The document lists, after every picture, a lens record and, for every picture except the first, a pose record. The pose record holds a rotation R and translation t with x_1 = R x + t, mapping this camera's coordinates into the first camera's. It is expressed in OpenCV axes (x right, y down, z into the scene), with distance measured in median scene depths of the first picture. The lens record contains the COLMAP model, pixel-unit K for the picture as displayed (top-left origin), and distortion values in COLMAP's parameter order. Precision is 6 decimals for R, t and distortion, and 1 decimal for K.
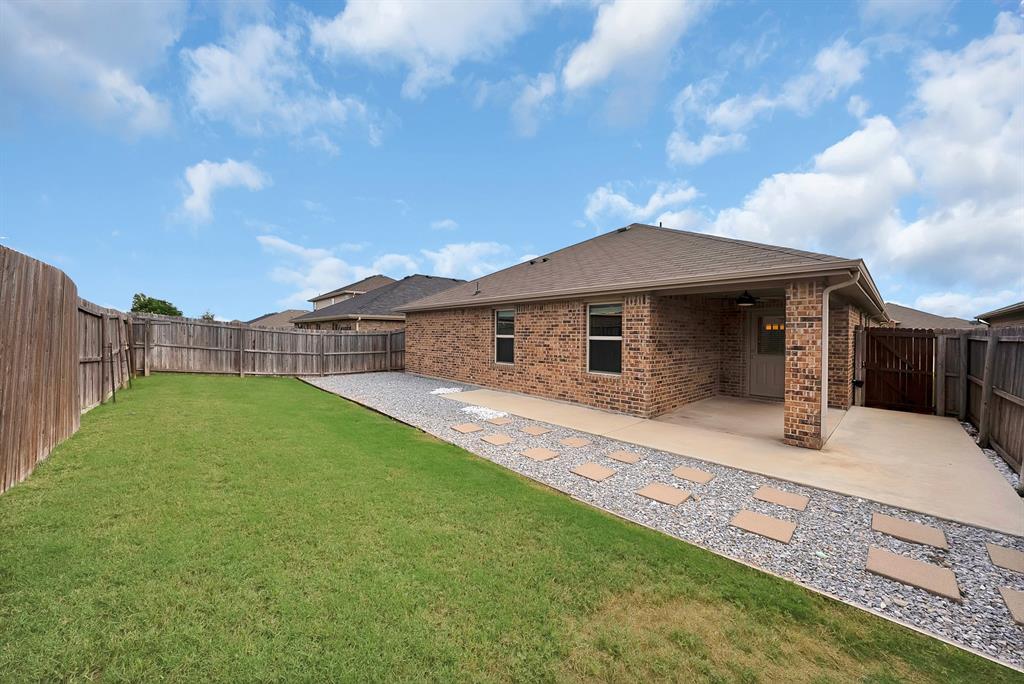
lens RADIAL K [[369.0, 0, 512.9], [0, 369.0, 338.9], [0, 0, 1]] dist [-0.029699, 0.004906]
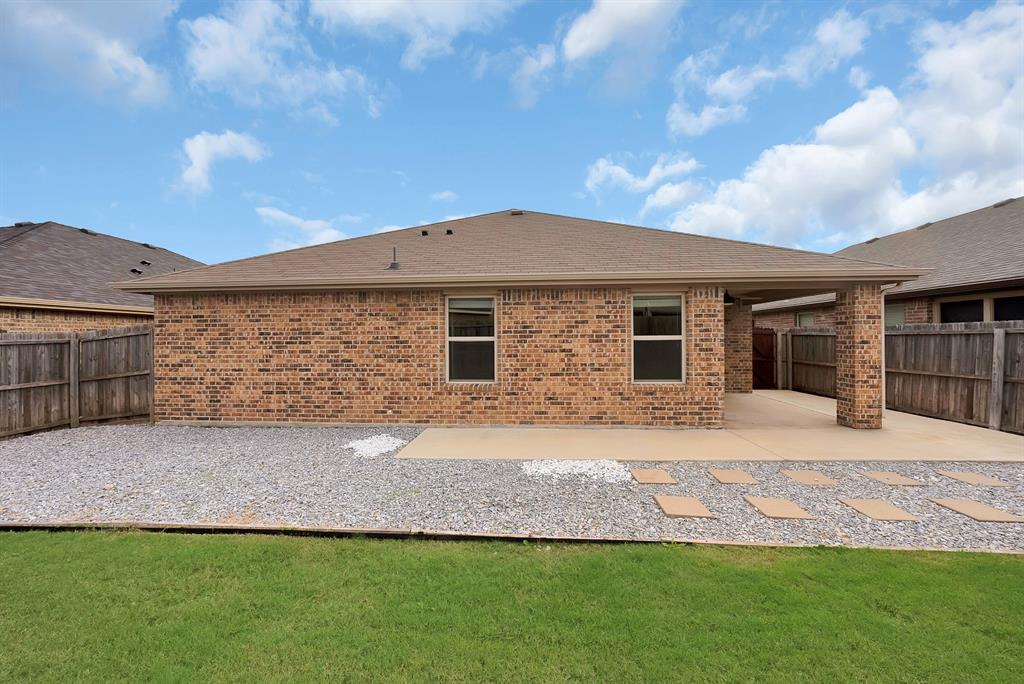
lens RADIAL K [[383.5, 0, 539.5], [0, 383.5, 338.9], [0, 0, 1]] dist [-0.018432, 0.000135]
pose [[0.711697, -0.015171, 0.702322, -0.471376], [0.022912, 0.999736, -0.001623, -0.004050], [-0.702112, 0.017247, 0.711857, 0.533496]]
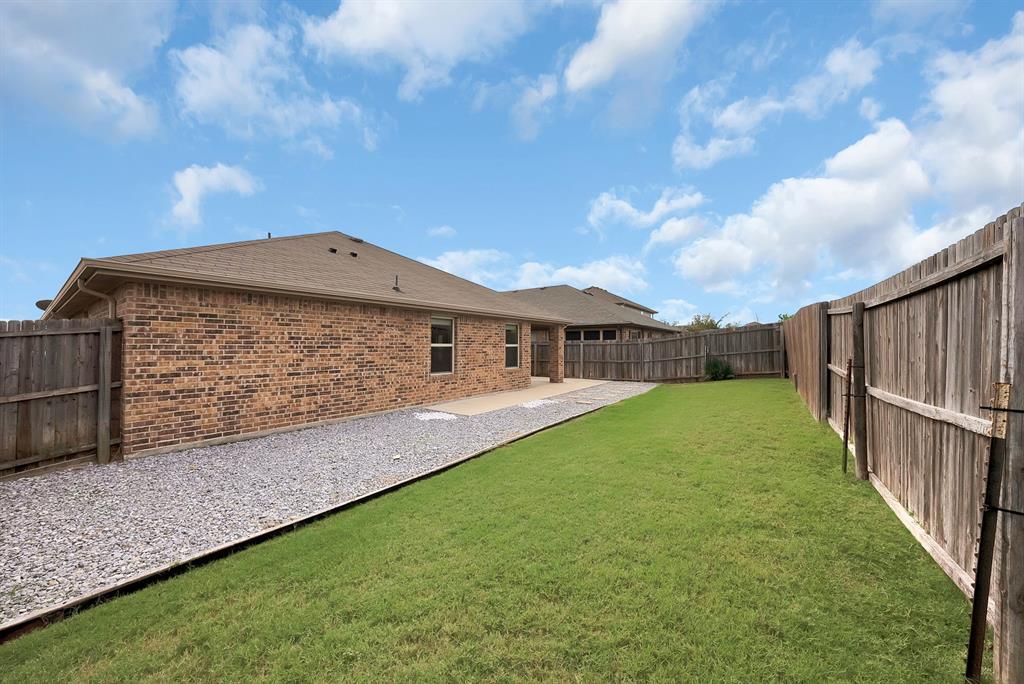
lens RADIAL K [[369.0, 0, 512.9], [0, 369.0, 338.9], [0, 0, 1]] dist [-0.029699, 0.004906]
pose [[-0.225705, 0.007809, 0.974164, -1.175294], [0.009373, 0.999939, -0.005844, -0.018677], [-0.974151, 0.007812, -0.225765, 1.224789]]
